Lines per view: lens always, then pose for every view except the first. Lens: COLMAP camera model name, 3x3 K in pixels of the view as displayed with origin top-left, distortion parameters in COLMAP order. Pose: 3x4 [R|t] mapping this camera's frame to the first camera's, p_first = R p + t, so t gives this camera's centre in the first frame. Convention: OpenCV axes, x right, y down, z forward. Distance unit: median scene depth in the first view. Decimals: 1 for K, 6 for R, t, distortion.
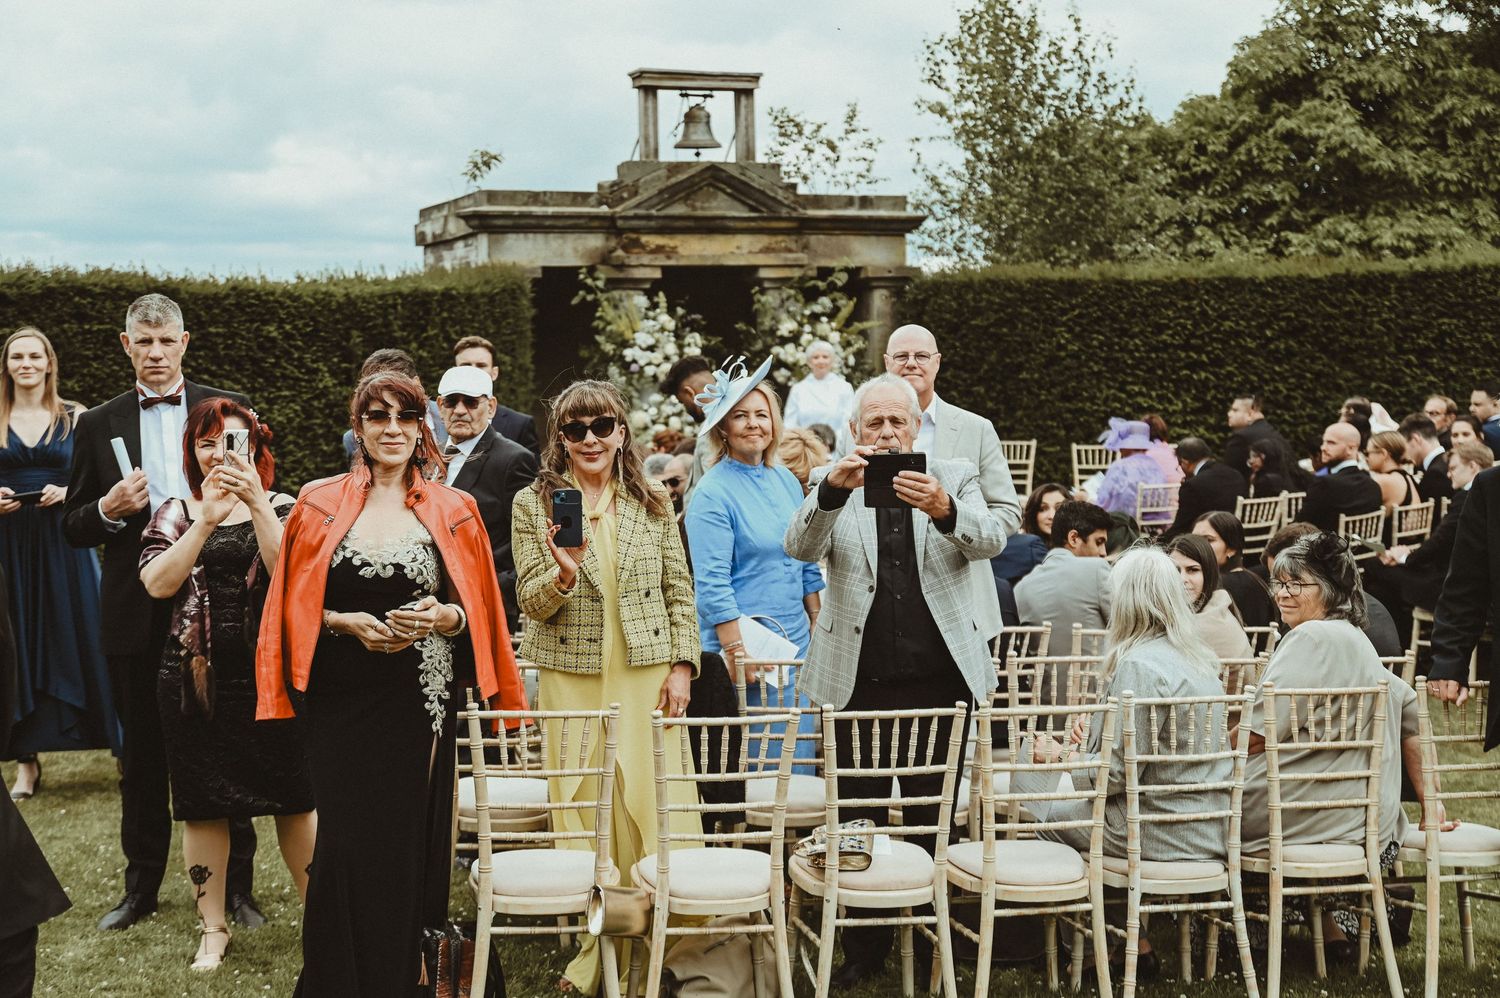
lens RADIAL K [[2259.3, 0, 743.7], [0, 2259.3, 500.8], [0, 0, 1]] dist [0.042075, 0.000000]
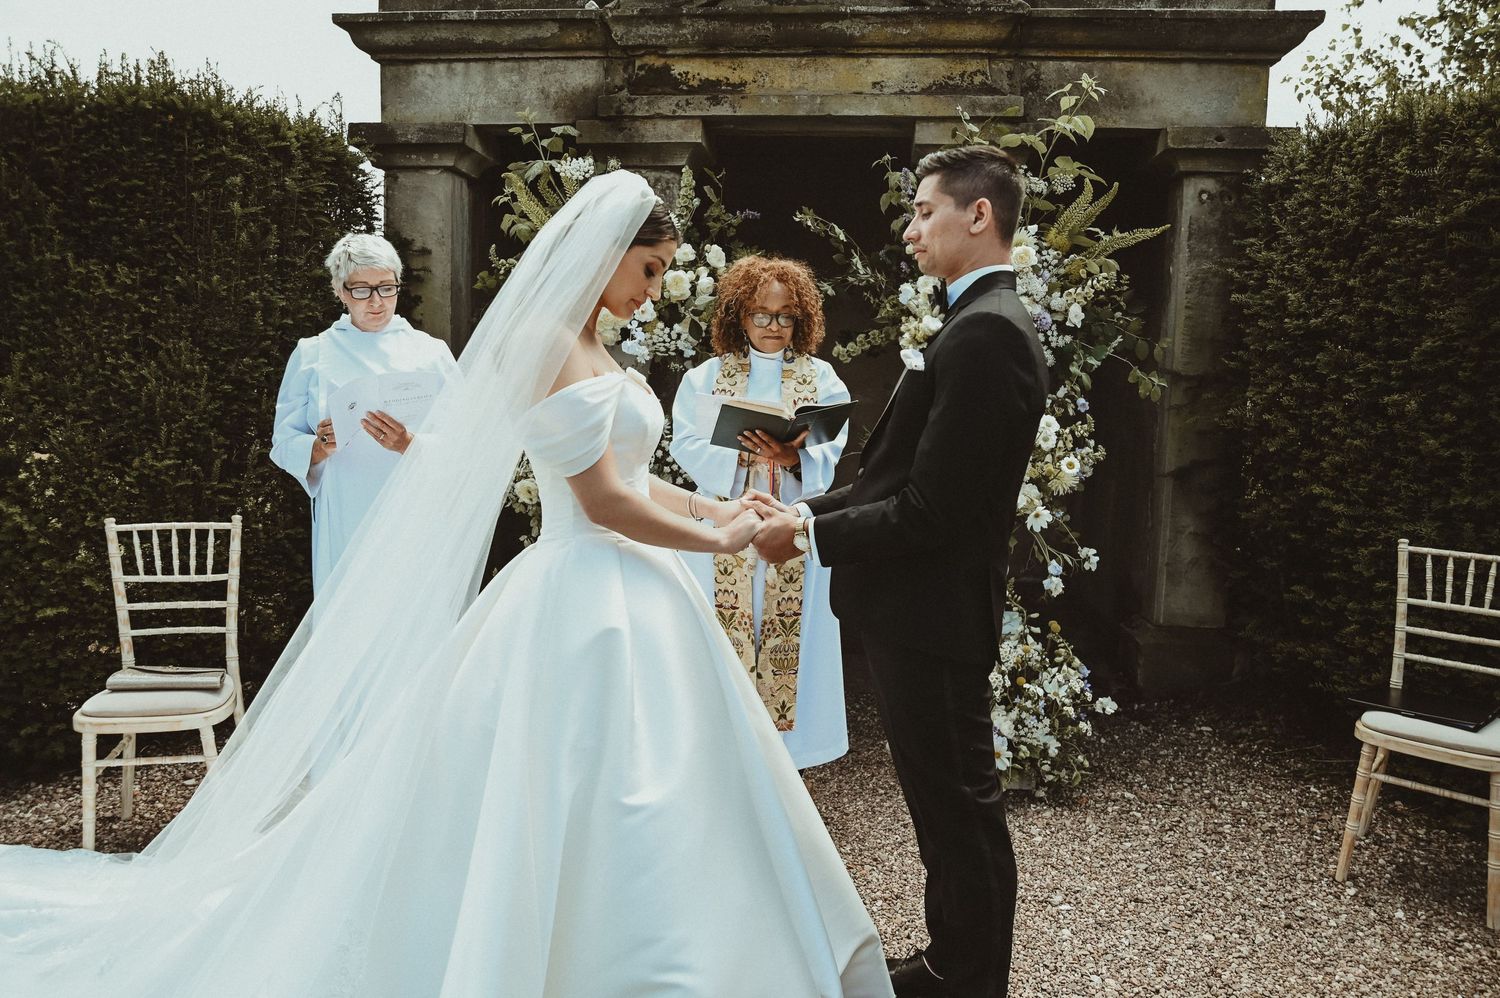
lens RADIAL K [[1119.4, 0, 762.0], [0, 1119.4, 497.7], [0, 0, 1]] dist [-0.065692, 0.015052]
pose [[0.880939, 0.093701, -0.463860, 0.097409], [-0.067430, 0.995054, 0.072944, -0.039138], [0.468400, -0.032981, 0.882900, 0.786441]]
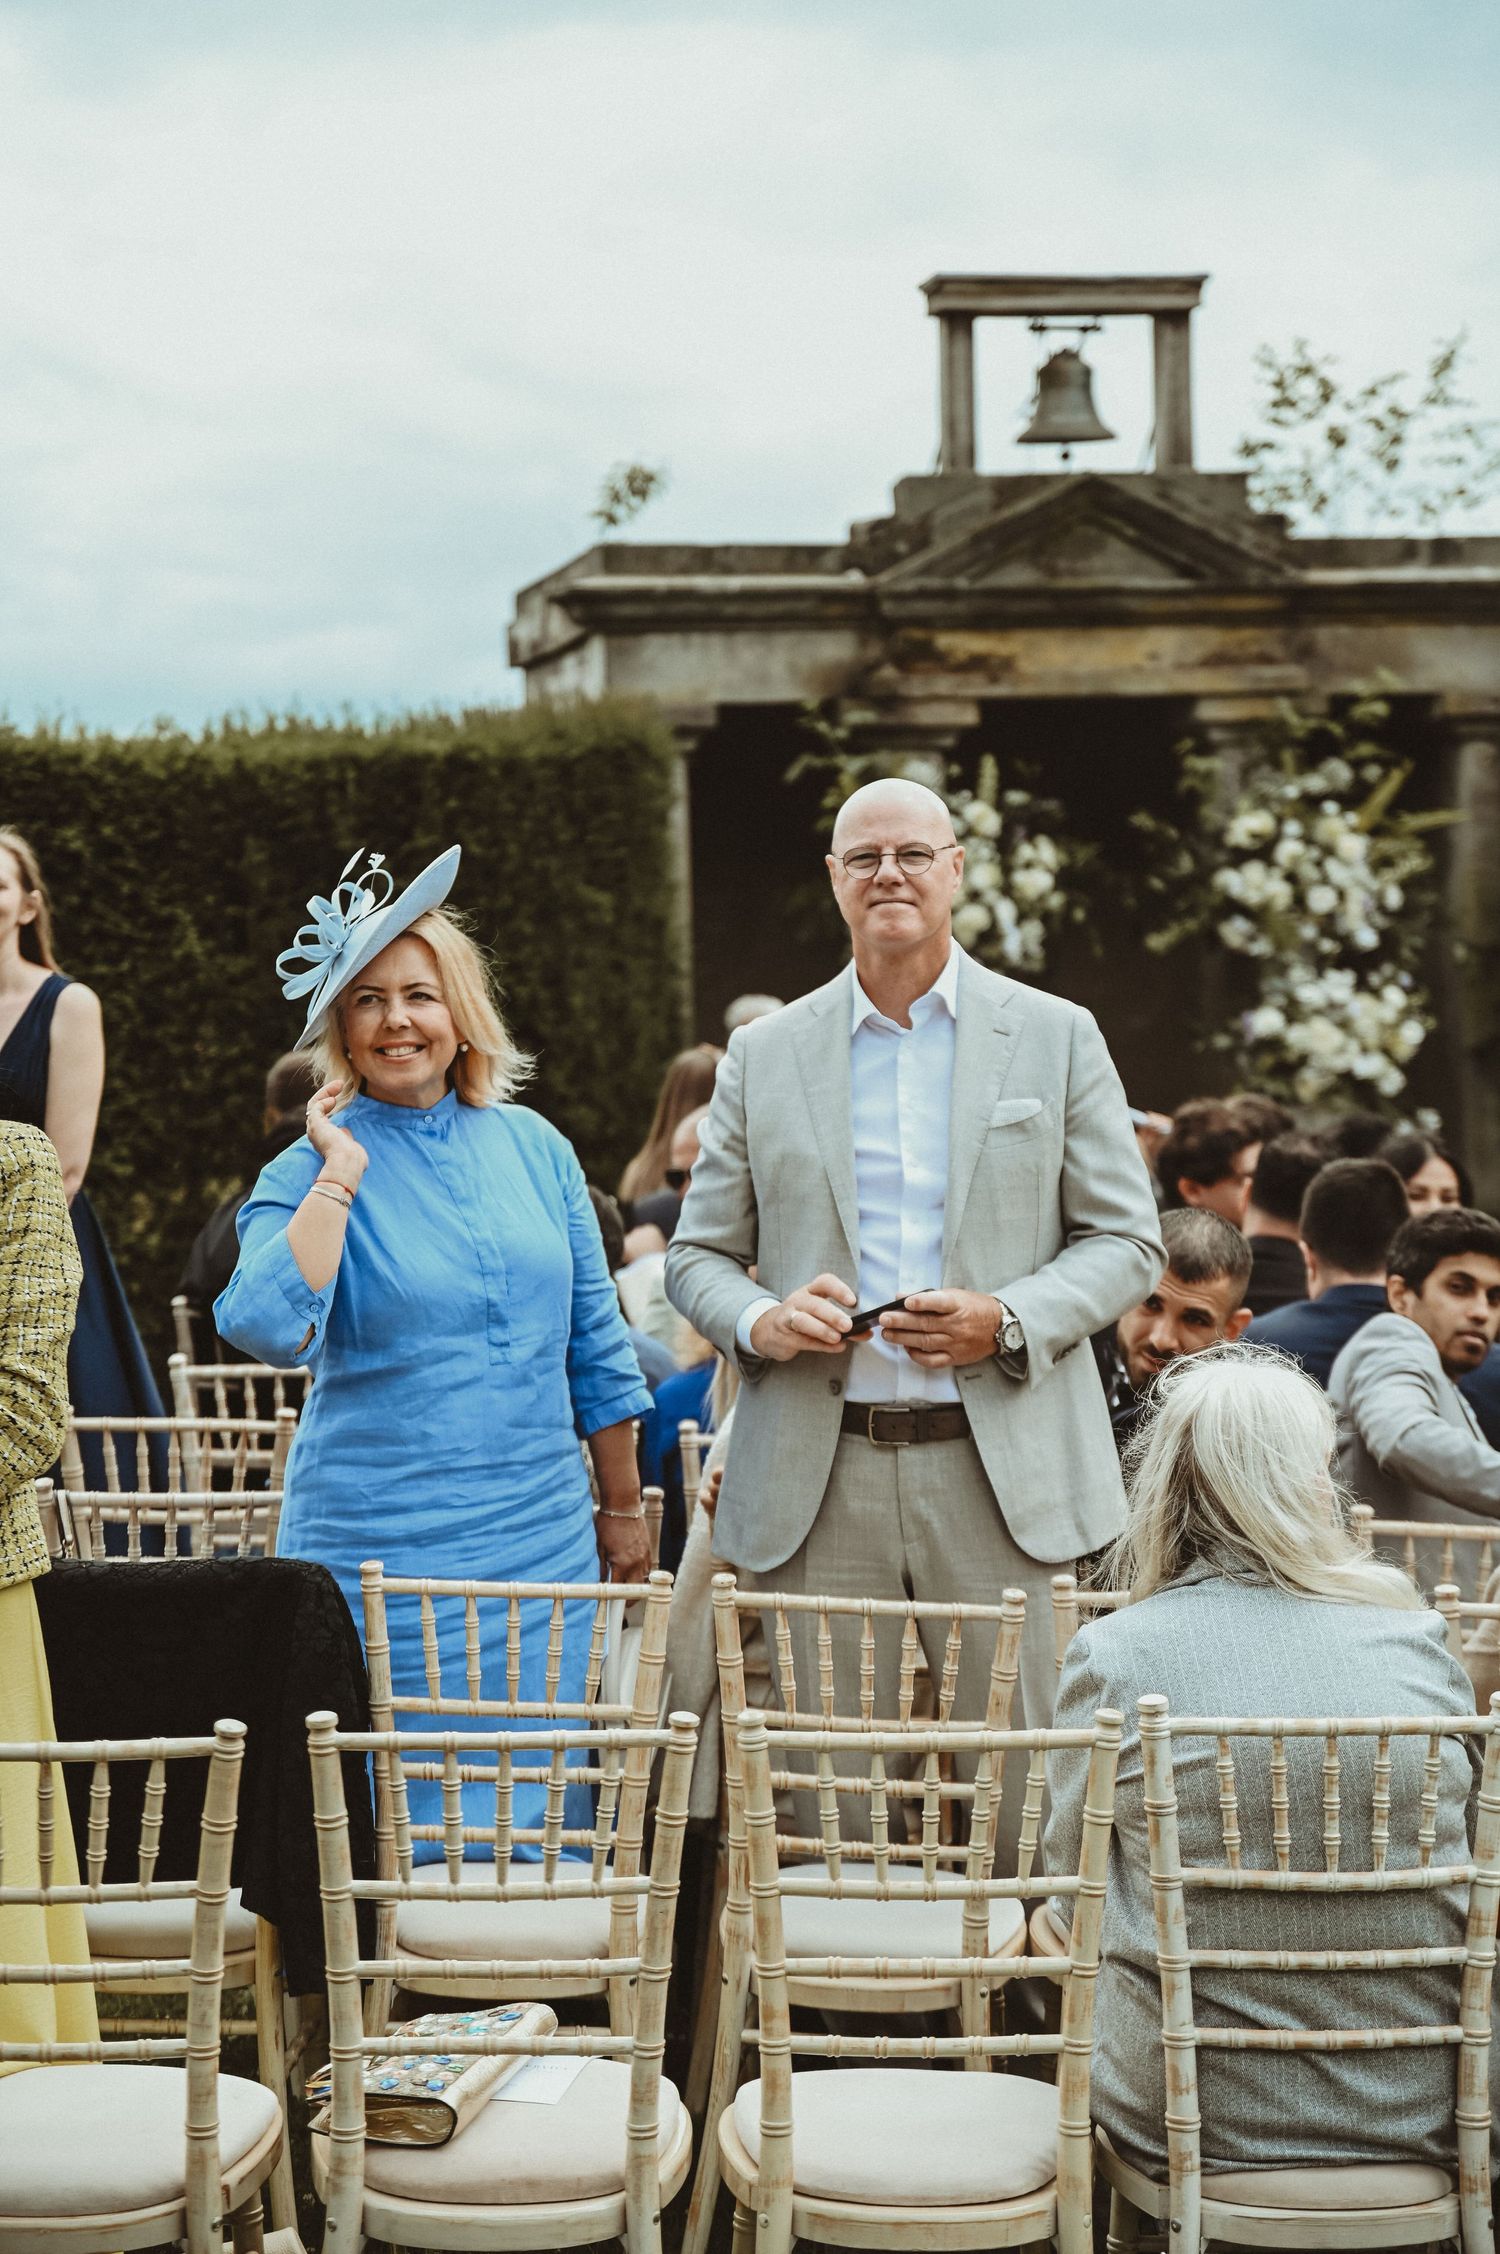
lens RADIAL K [[4443.6, 0, 746.0], [0, 4443.6, 1126.4], [0, 0, 1]] dist [0.339619, 0.000000]
pose [[0.981589, 0.003546, -0.190974, 0.092899], [-0.006649, 0.999856, -0.015609, -0.000666], [0.190891, 0.016591, 0.981471, 0.086549]]
